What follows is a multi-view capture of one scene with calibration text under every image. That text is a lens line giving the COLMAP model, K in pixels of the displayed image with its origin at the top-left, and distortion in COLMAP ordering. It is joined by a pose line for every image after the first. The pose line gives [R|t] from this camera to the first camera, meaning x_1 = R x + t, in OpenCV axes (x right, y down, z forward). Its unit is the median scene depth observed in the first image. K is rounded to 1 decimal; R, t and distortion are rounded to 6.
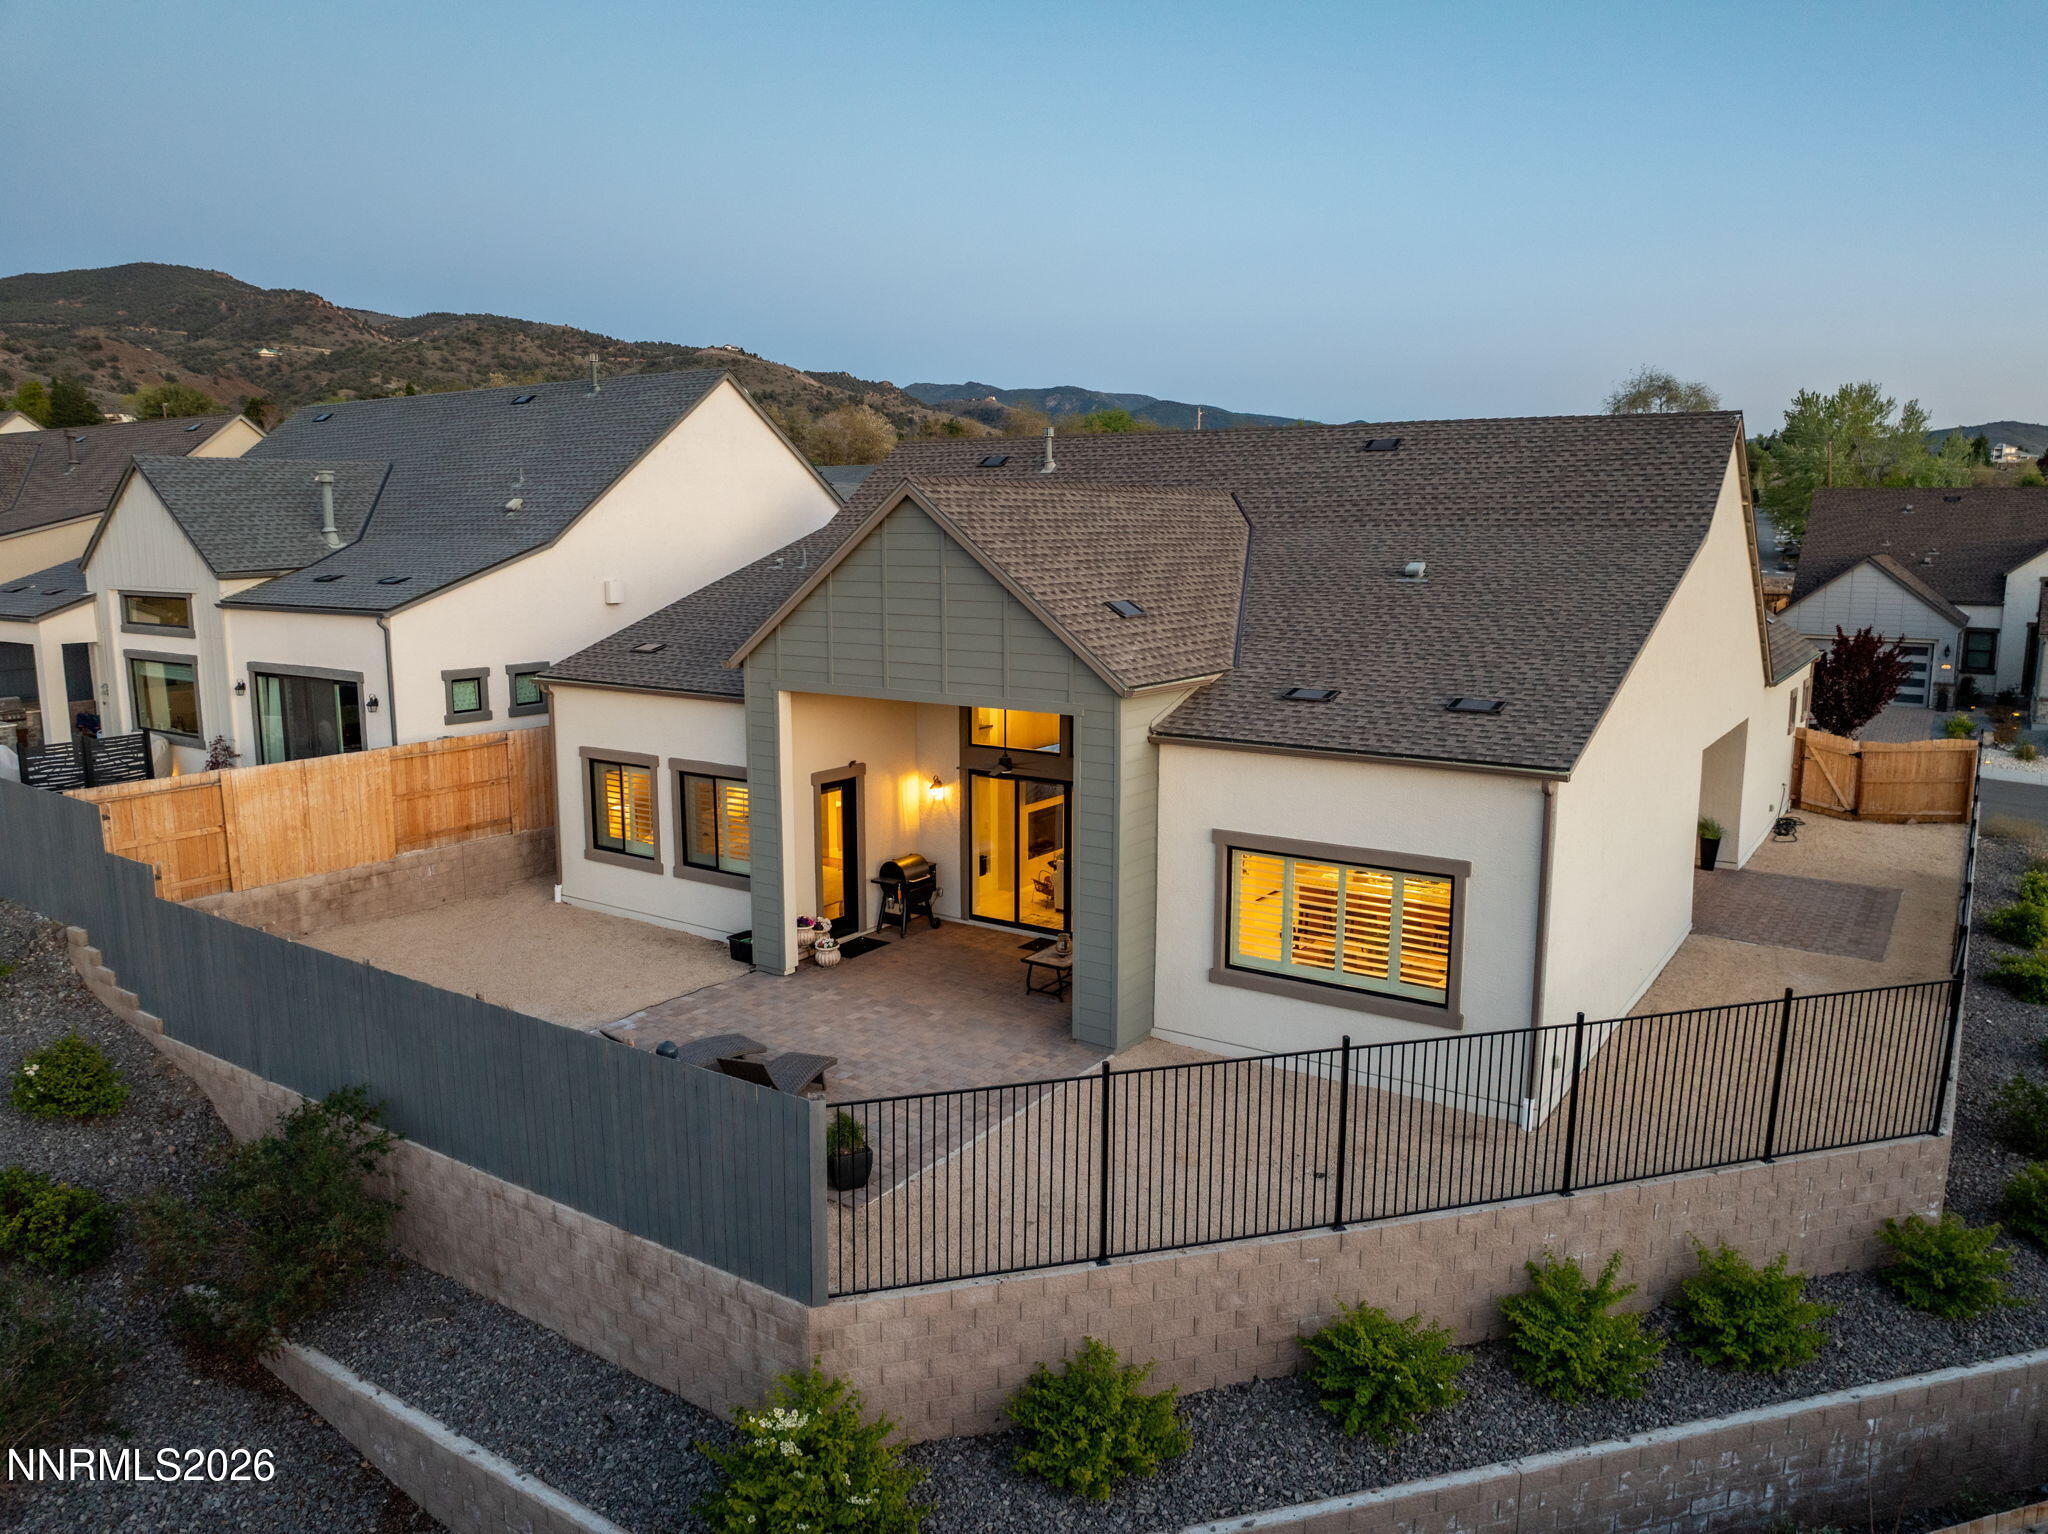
lens RADIAL K [[1423.5, 0, 1005.5], [0, 1423.5, 767.0], [0, 0, 1]] dist [-0.028772, -0.004628]
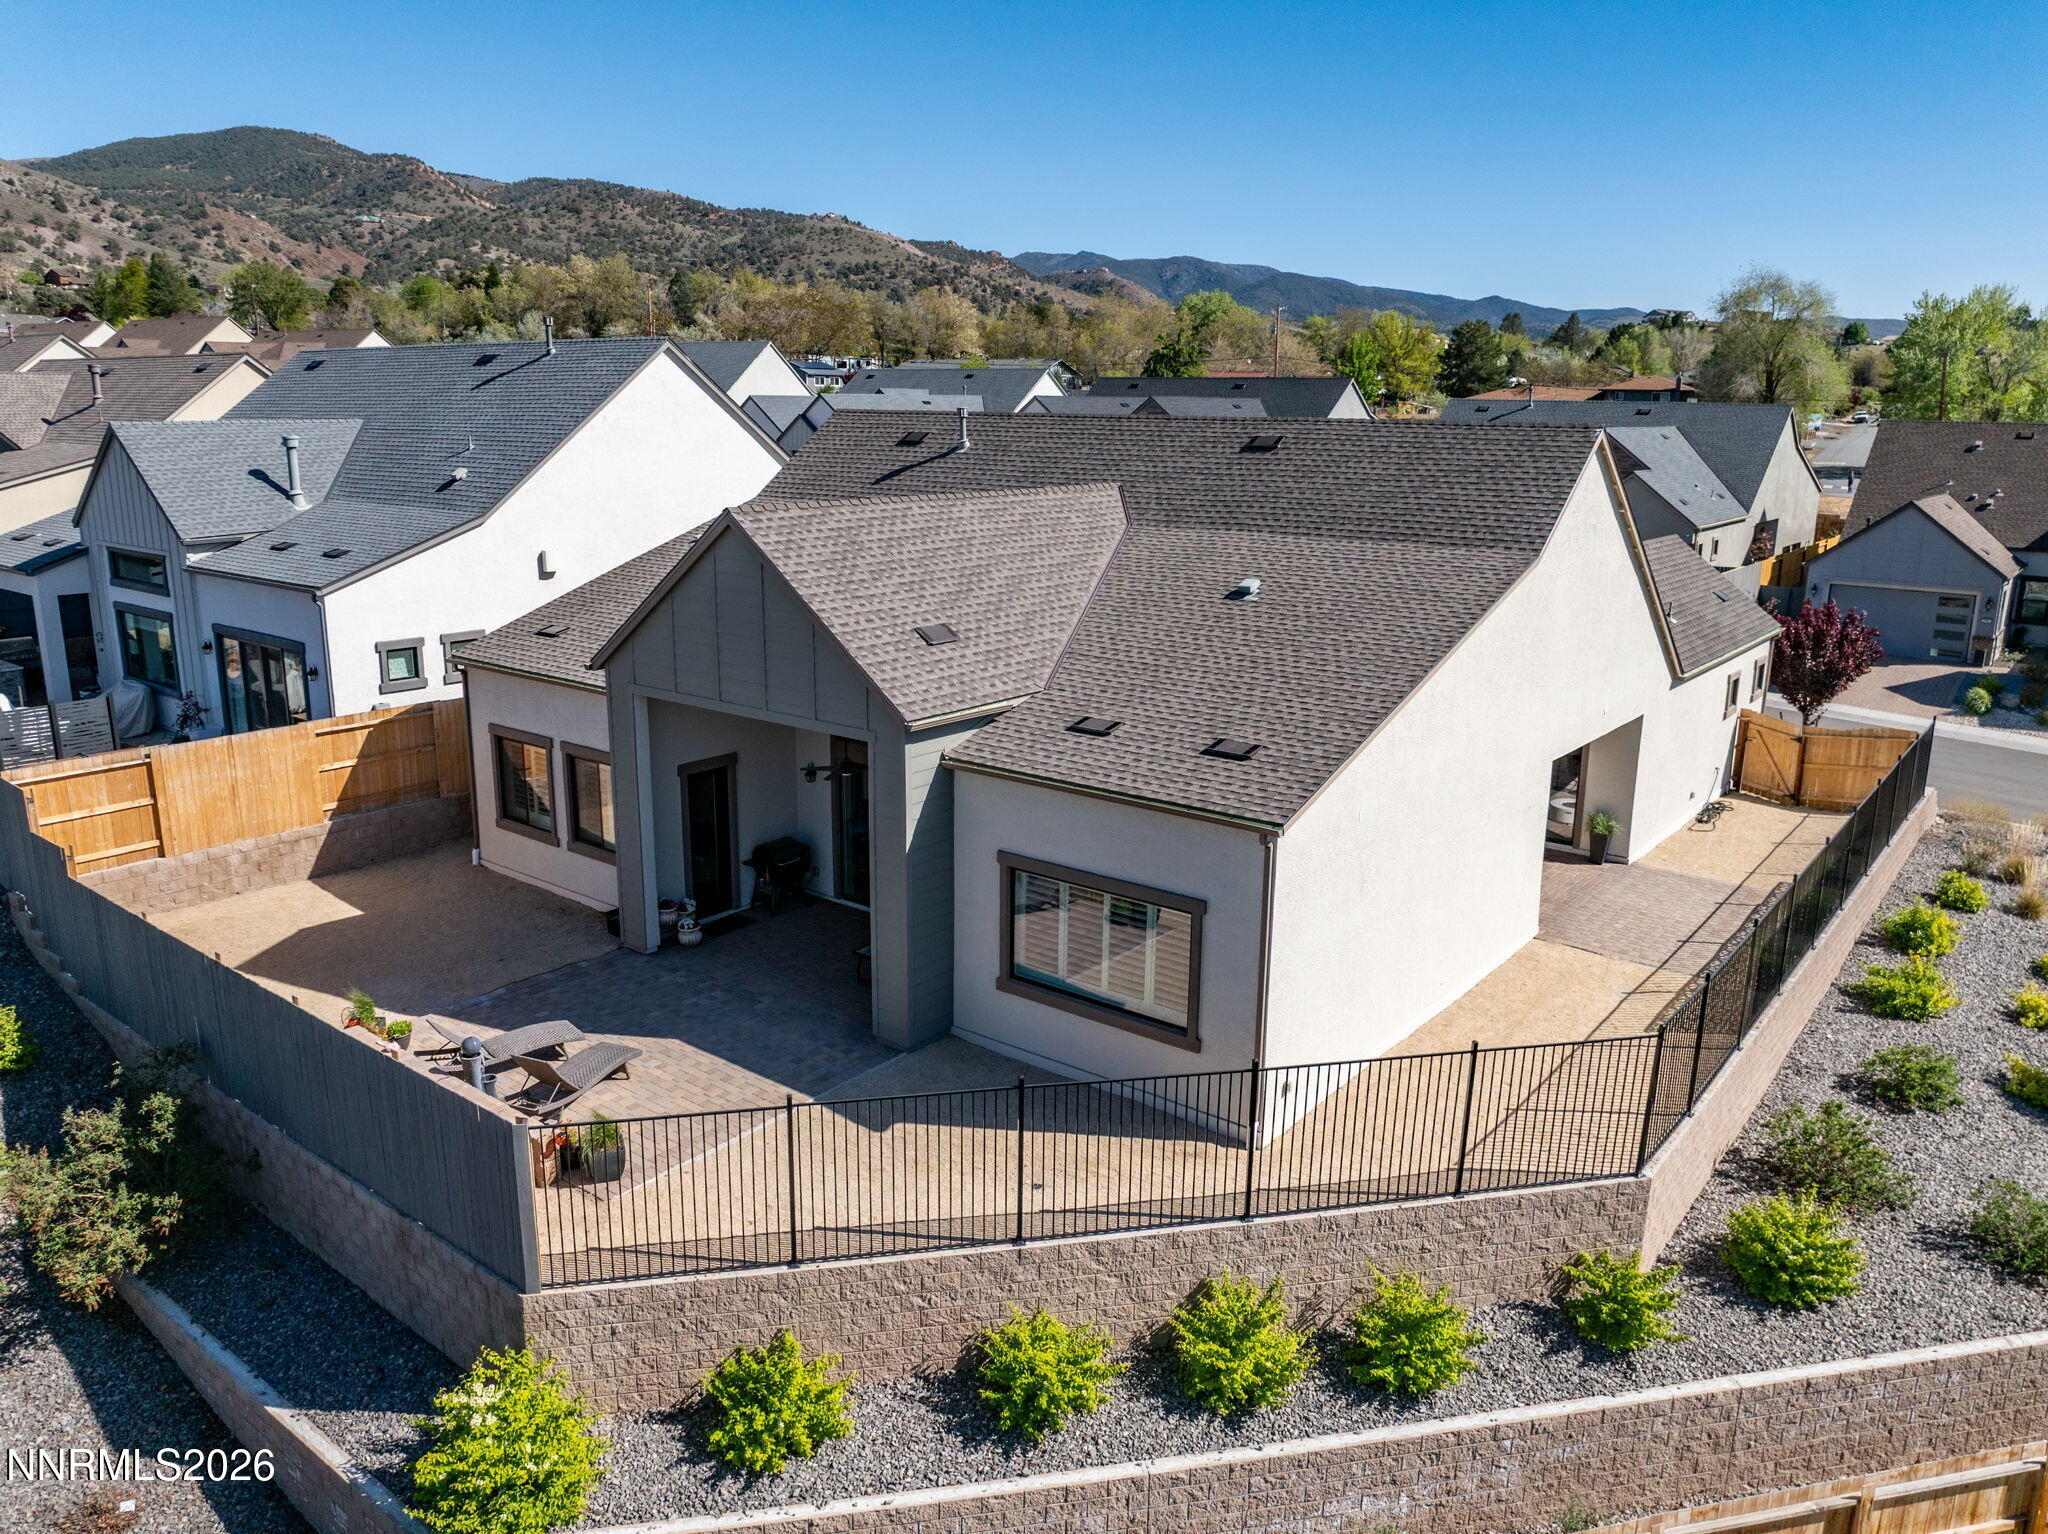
lens RADIAL K [[1448.1, 0, 990.0], [0, 1448.1, 768.8], [0, 0, 1]] dist [-0.029595, 0.003803]
pose [[0.996934, 0.027505, -0.073251, 0.176108], [-0.021806, 0.996754, 0.077499, -0.081918], [0.075145, -0.075664, 0.994298, -0.060894]]
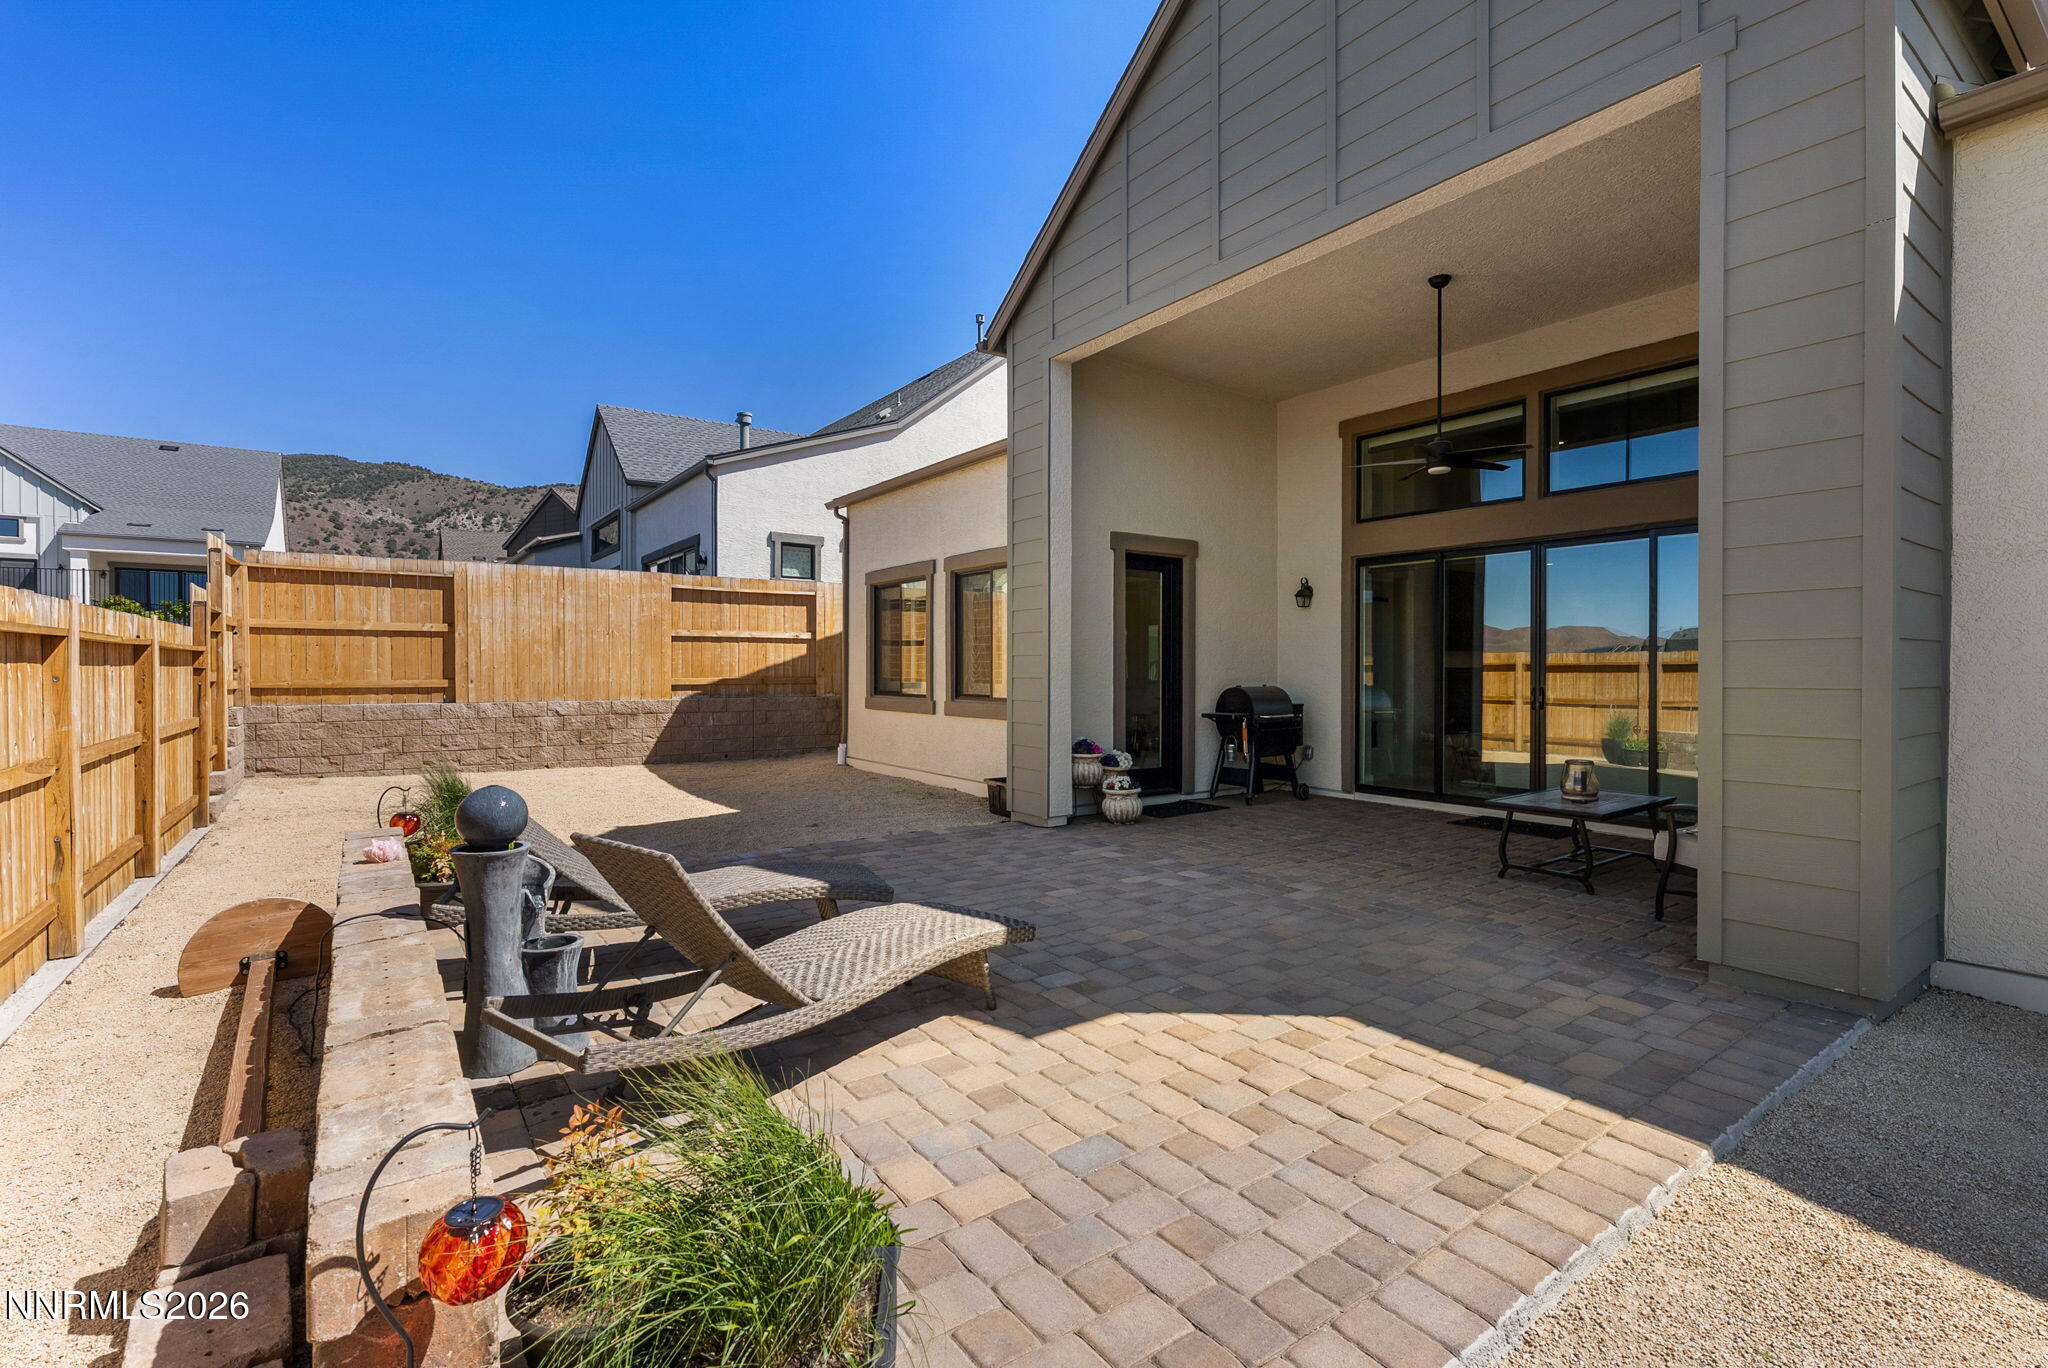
lens RADIAL K [[919.6, 0, 1015.9], [0, 919.6, 673.4], [0, 0, 1]] dist [-0.003125, 0.000023]
pose [[0.941129, 0.004943, -0.338013, -0.032079], [-0.057889, 0.987480, -0.146740, 0.135725], [0.333055, 0.157669, 0.929632, 0.592507]]
